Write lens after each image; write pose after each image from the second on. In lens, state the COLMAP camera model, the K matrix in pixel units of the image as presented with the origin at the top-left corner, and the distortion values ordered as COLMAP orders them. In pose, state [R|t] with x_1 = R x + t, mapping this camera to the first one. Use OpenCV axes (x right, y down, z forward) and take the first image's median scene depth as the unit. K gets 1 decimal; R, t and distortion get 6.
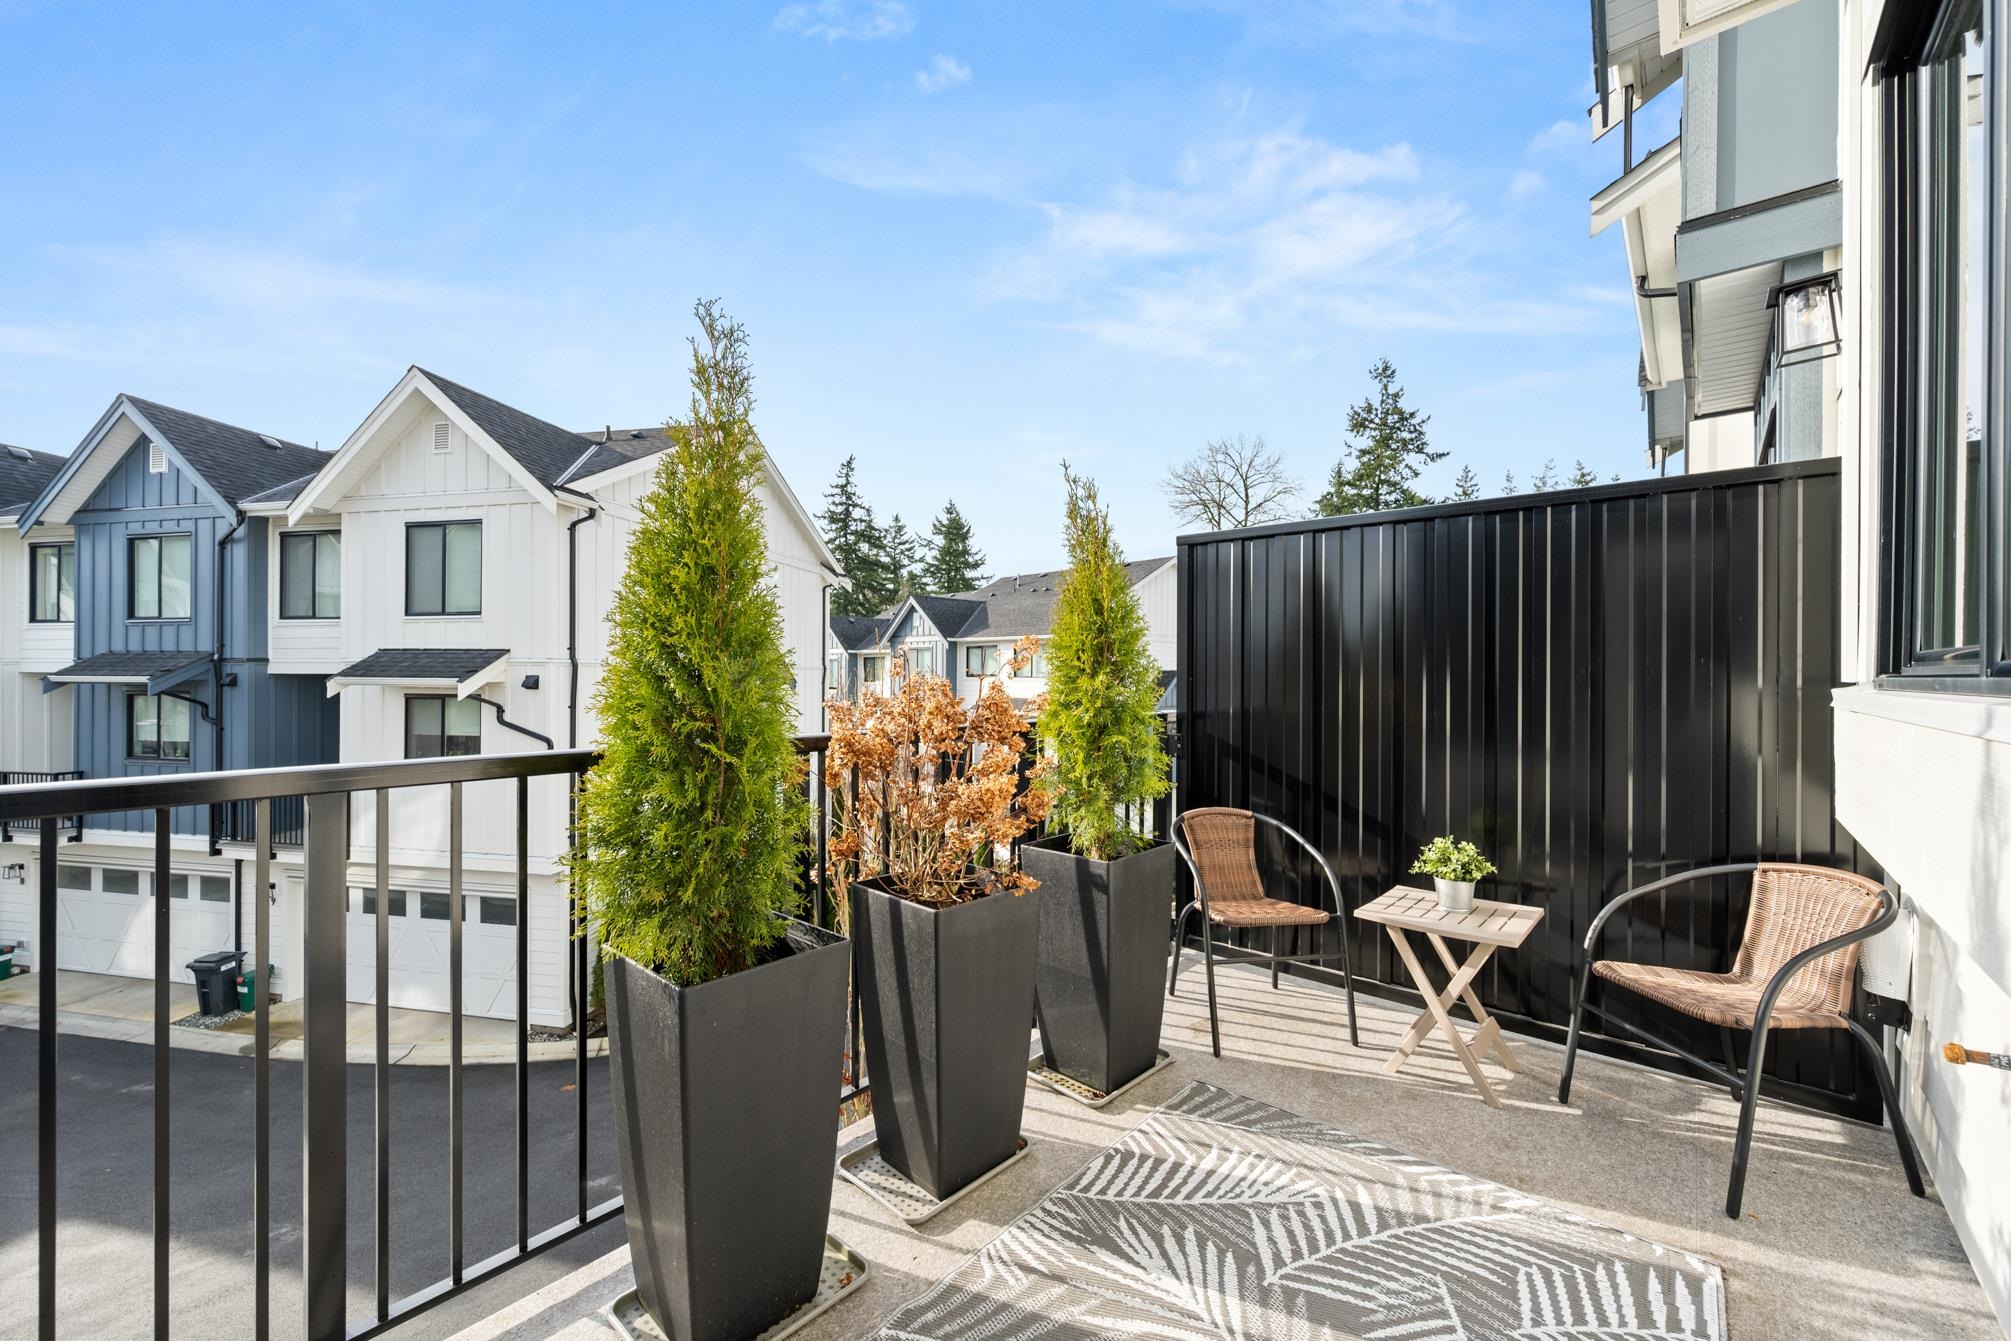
lens RADIAL K [[788.1, 0, 1006.9], [0, 788.1, 661.9], [0, 0, 1]] dist [-0.002249, -0.000054]
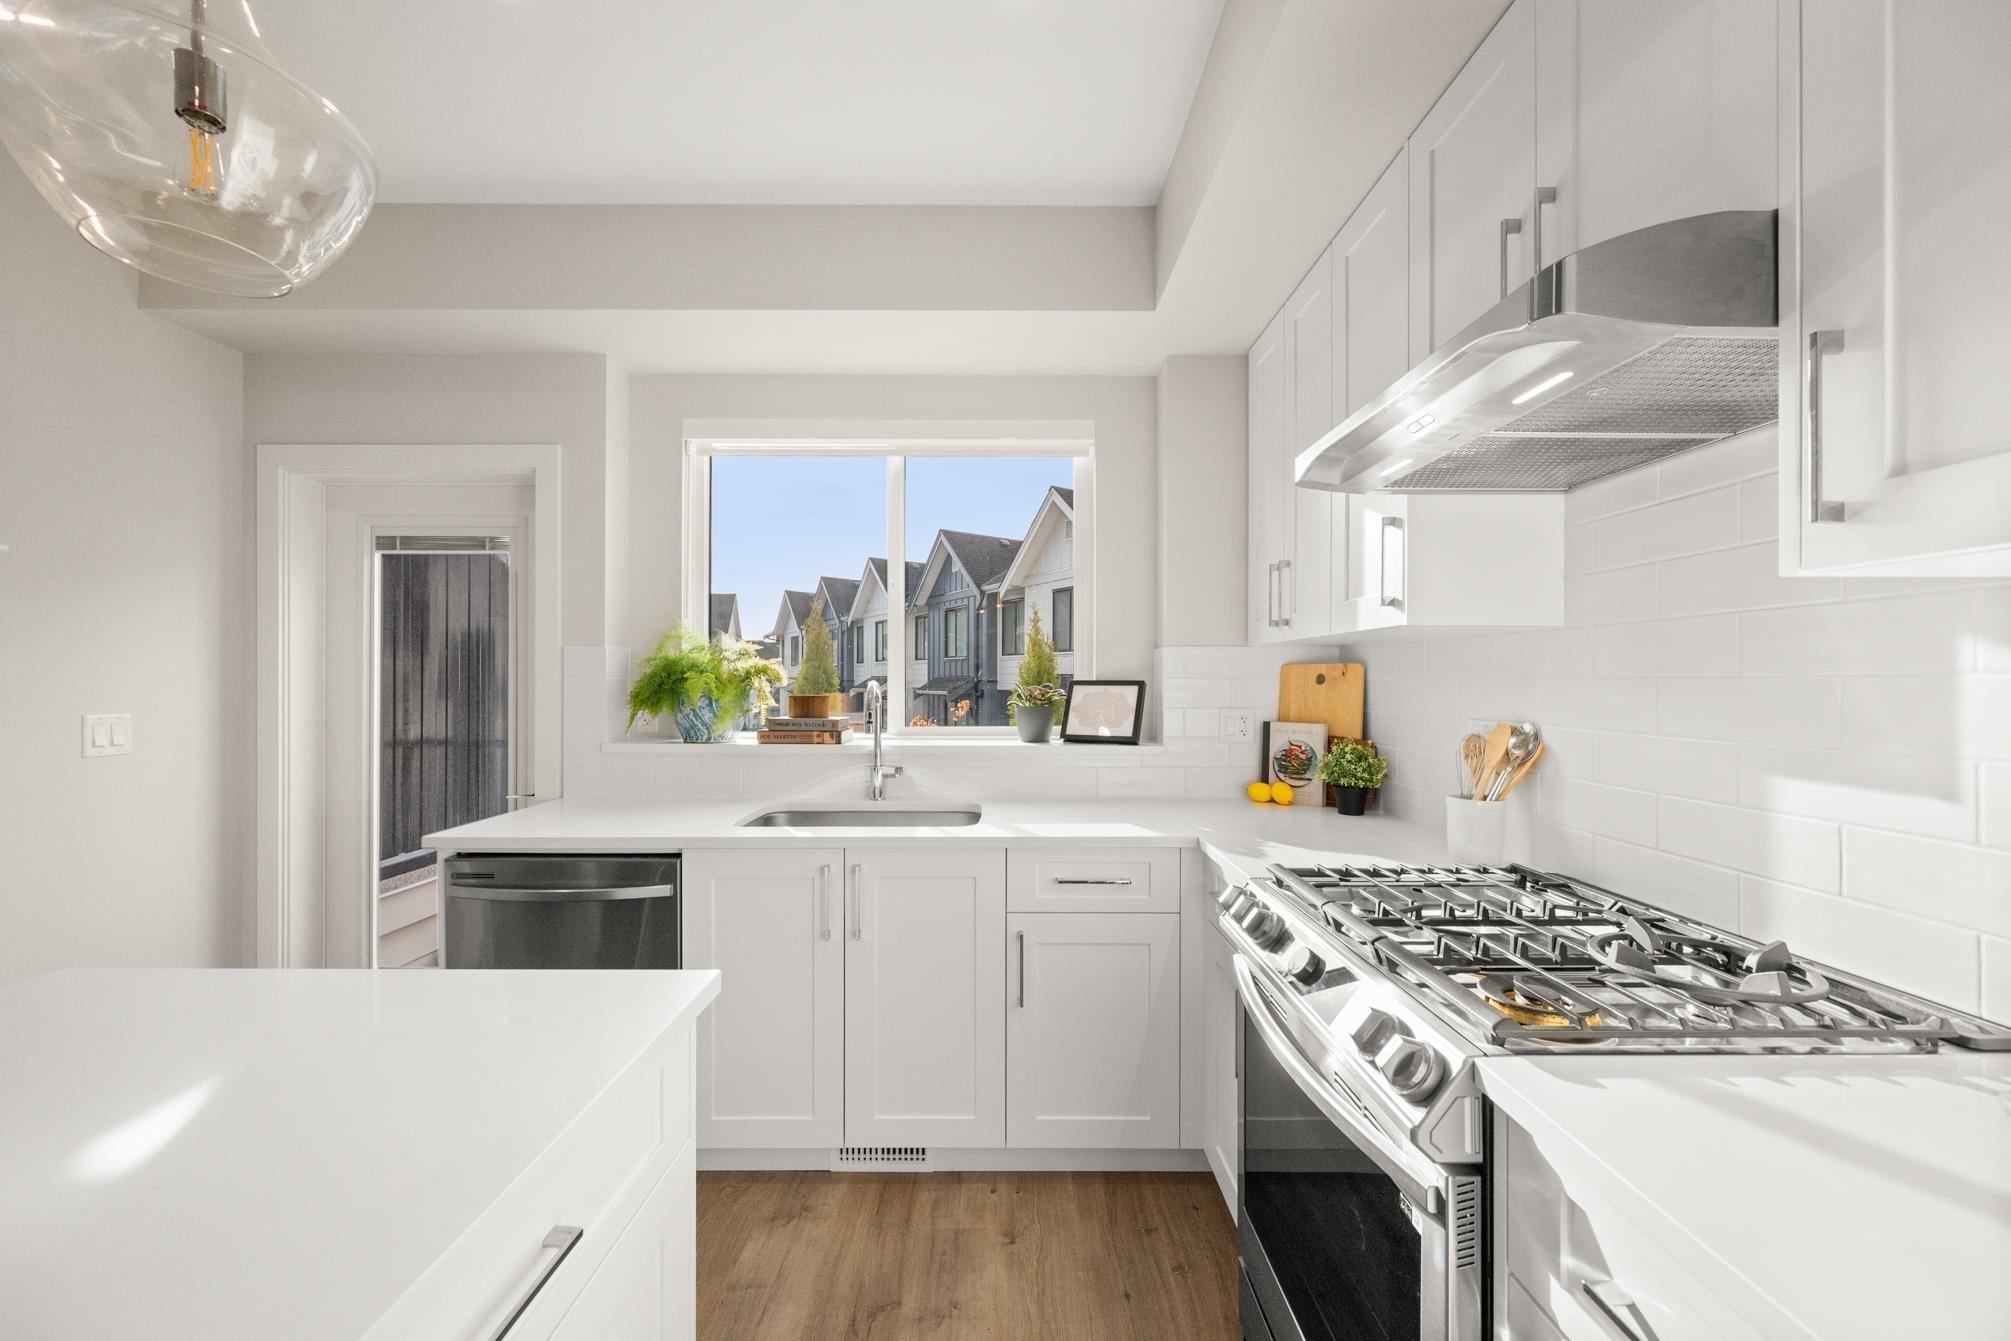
lens RADIAL K [[788.1, 0, 1001.8], [0, 788.1, 676.5], [0, 0, 1]] dist [-0.002249, -0.000054]
pose [[0.663197, -0.002979, -0.748439, 0.271325], [-0.003433, 0.999969, -0.007022, -0.002234], [0.748437, 0.007227, 0.663166, -0.057445]]
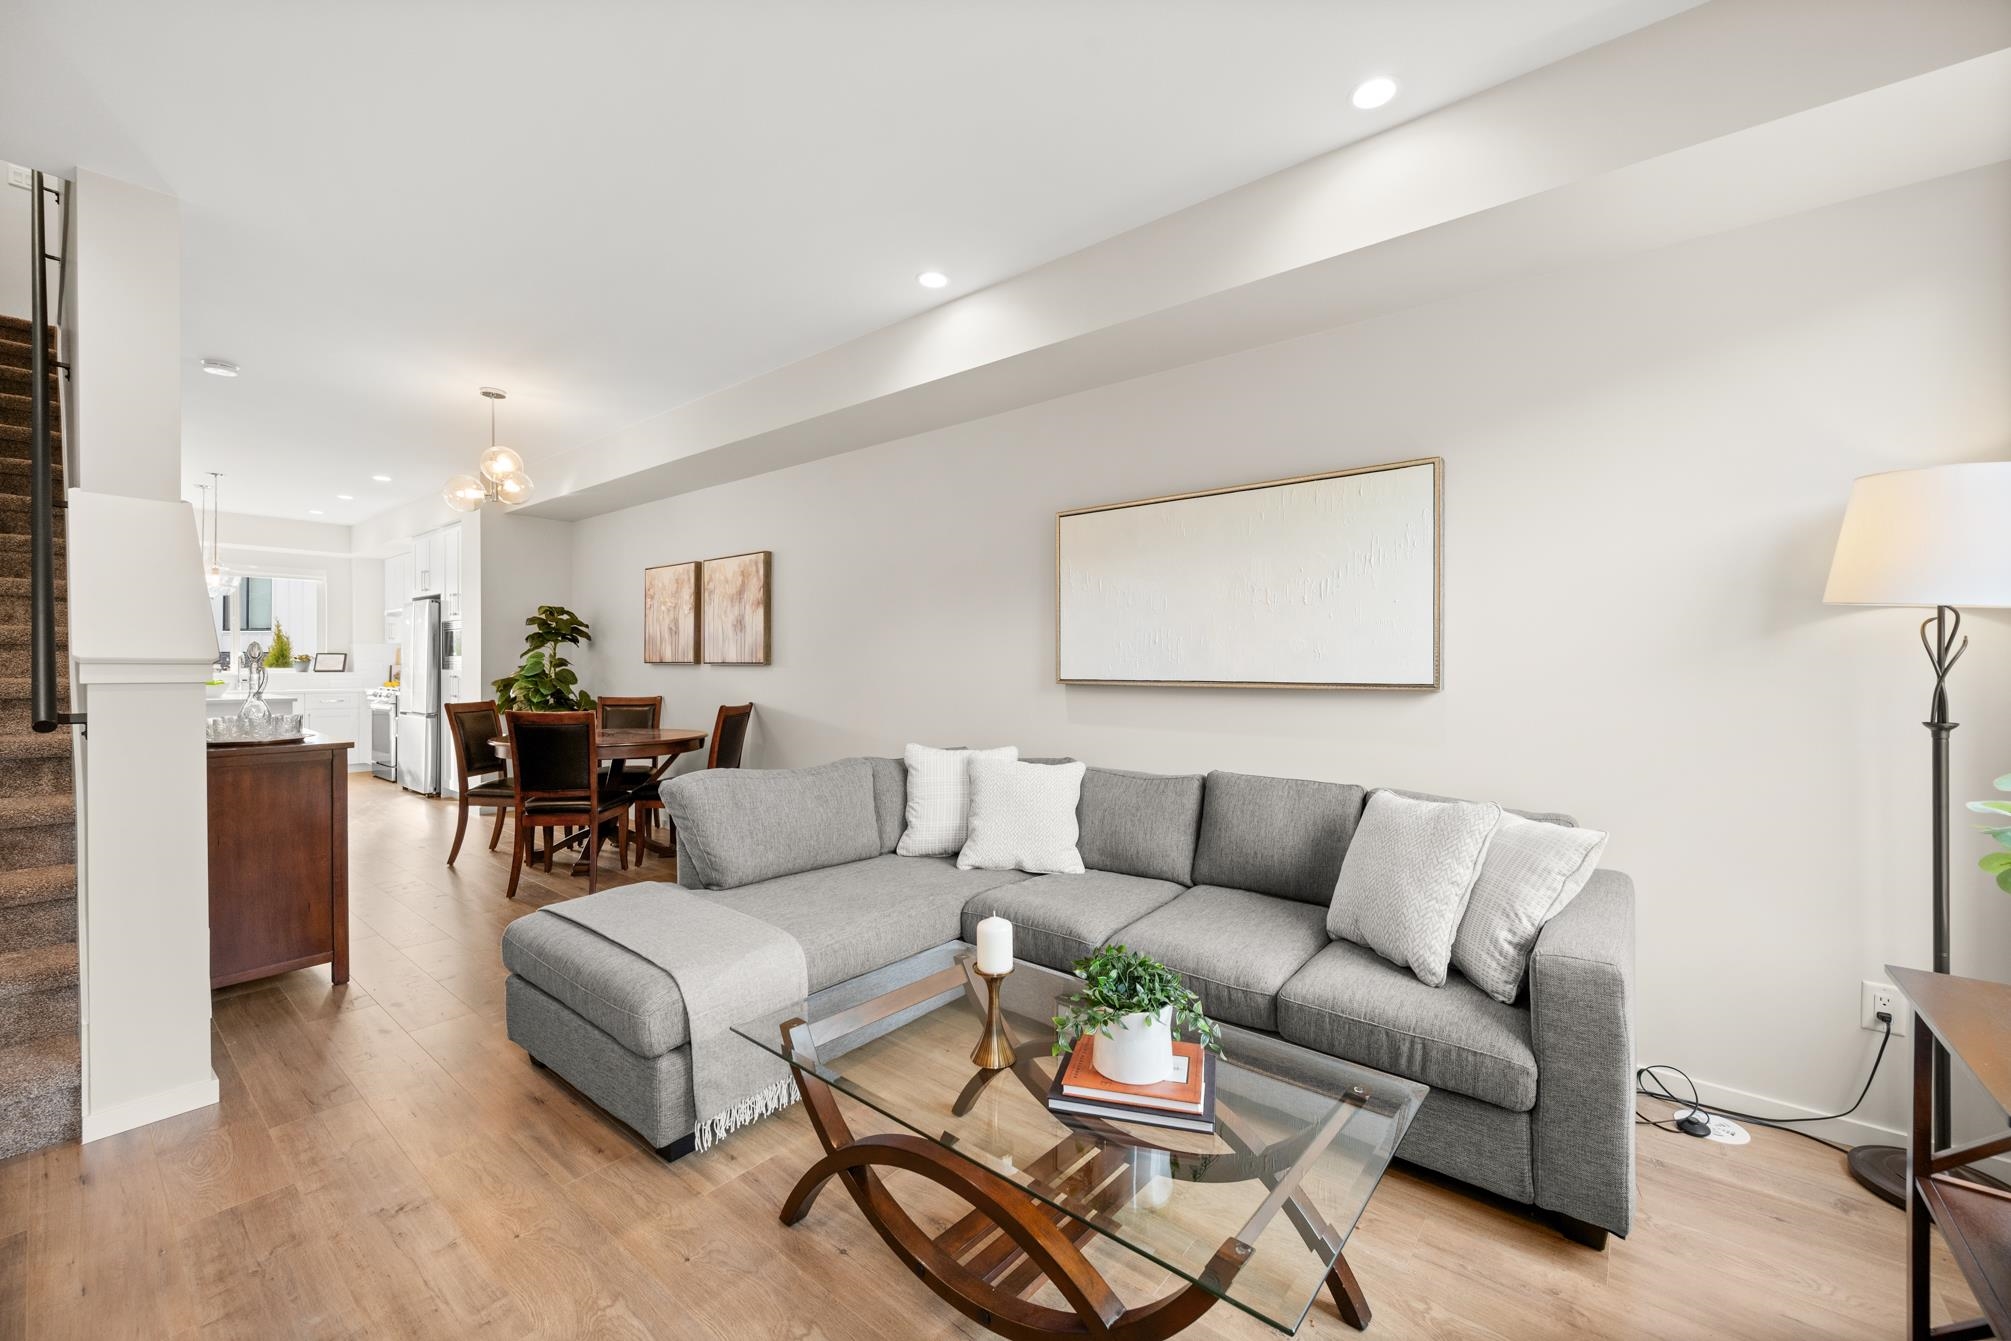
lens RADIAL K [[788.1, 0, 1004.3], [0, 788.1, 672.5], [0, 0, 1]] dist [-0.002249, -0.000054]
pose [[0.999063, 0.005475, 0.042922, 0.656489], [-0.005662, 0.999975, 0.004232, 0.007358], [-0.042898, -0.004471, 0.999069, -0.564887]]
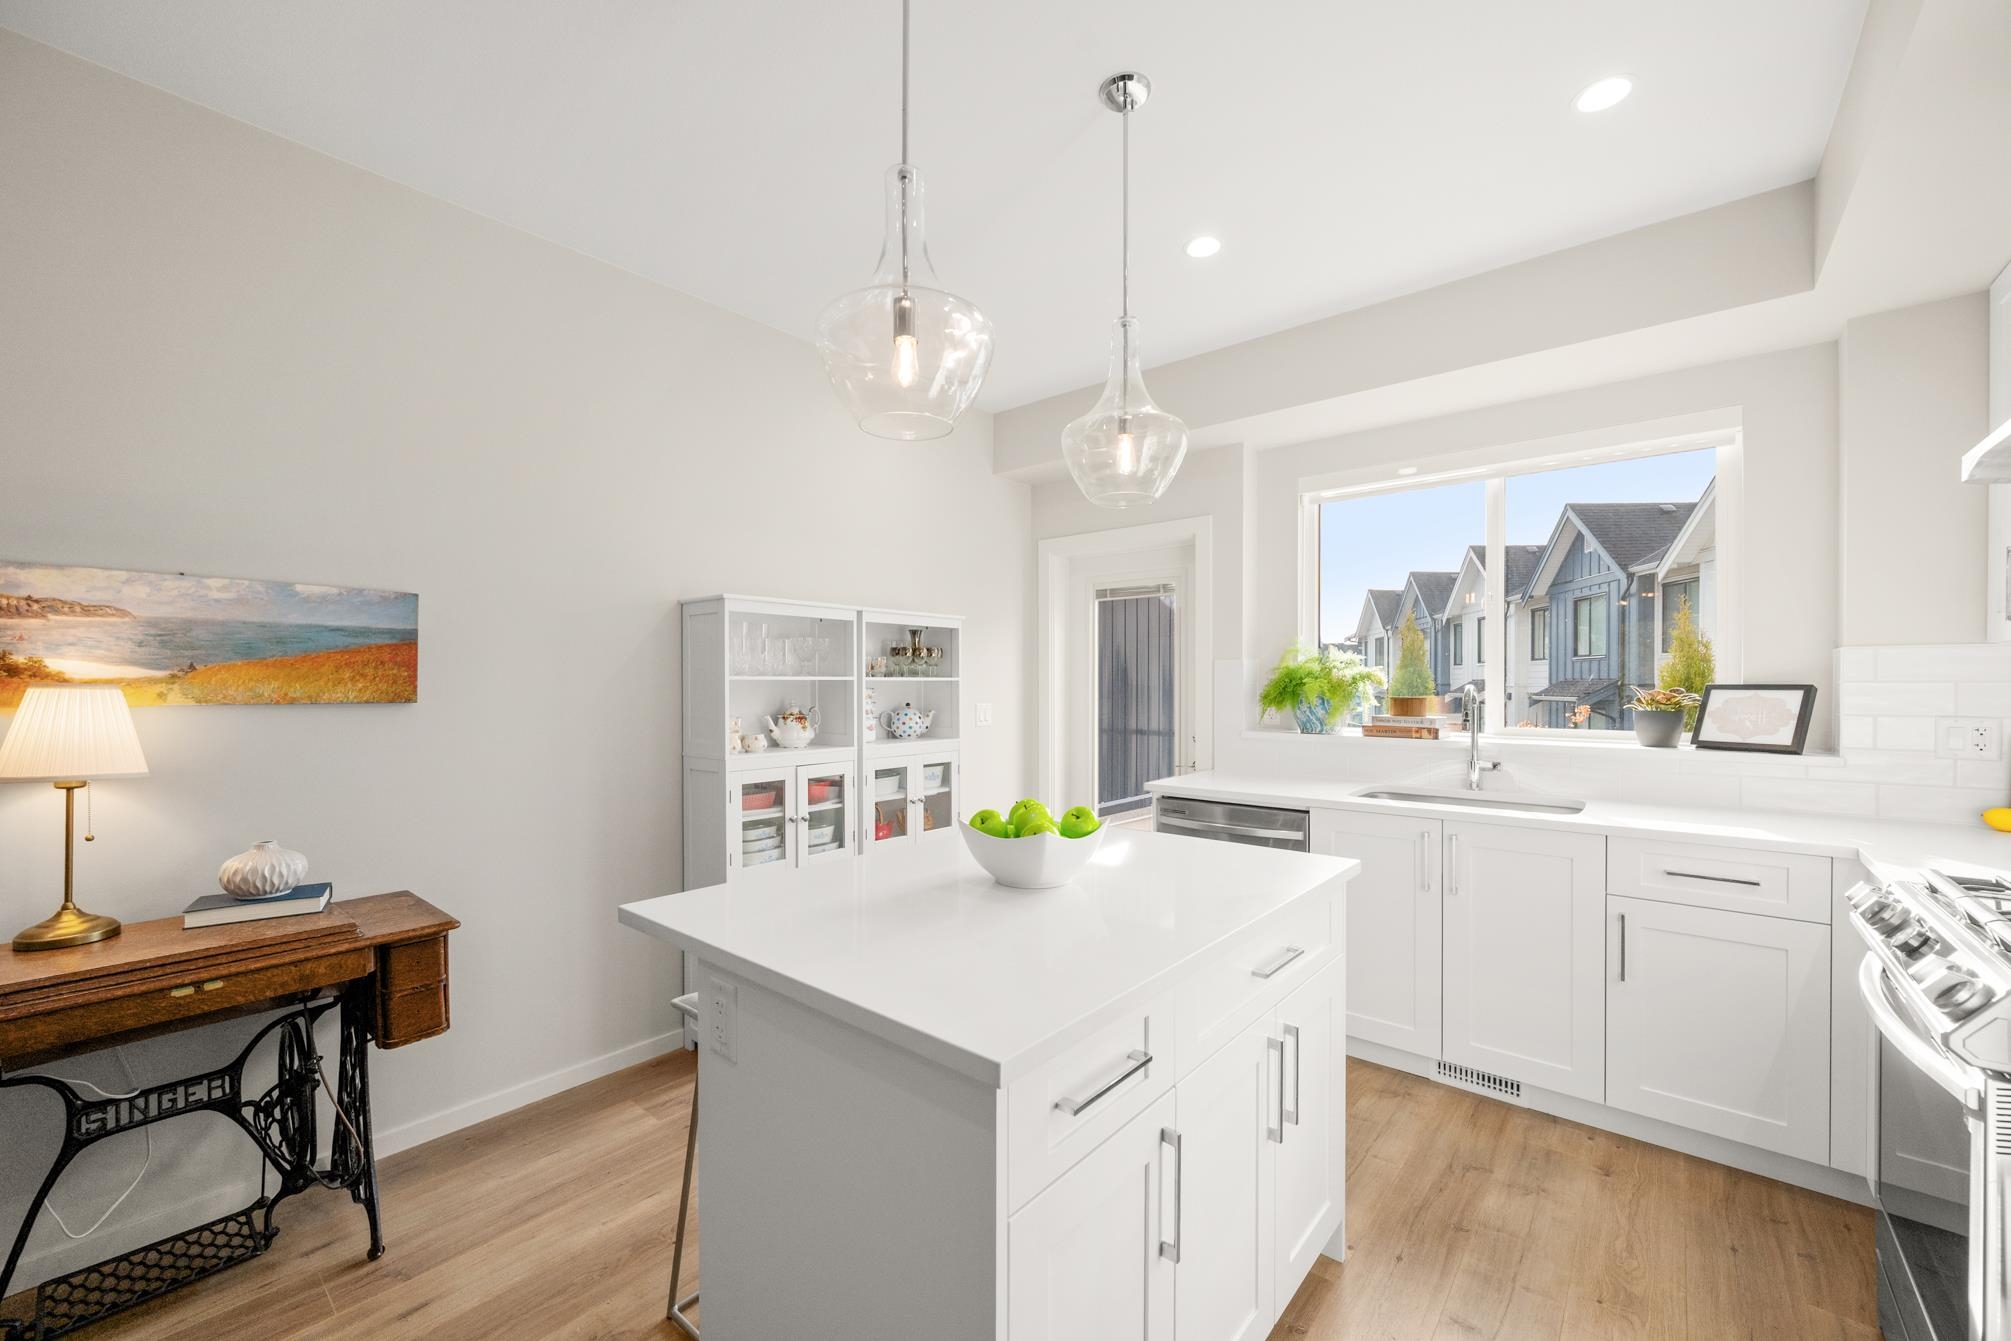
lens RADIAL K [[788.1, 0, 999.4], [0, 788.1, 687.2], [0, 0, 1]] dist [-0.002249, -0.000054]
pose [[0.019385, 0.004544, -0.999802, 0.321153], [-0.003198, 0.999985, 0.004483, -0.002378], [0.999807, 0.003110, 0.019399, -0.087422]]
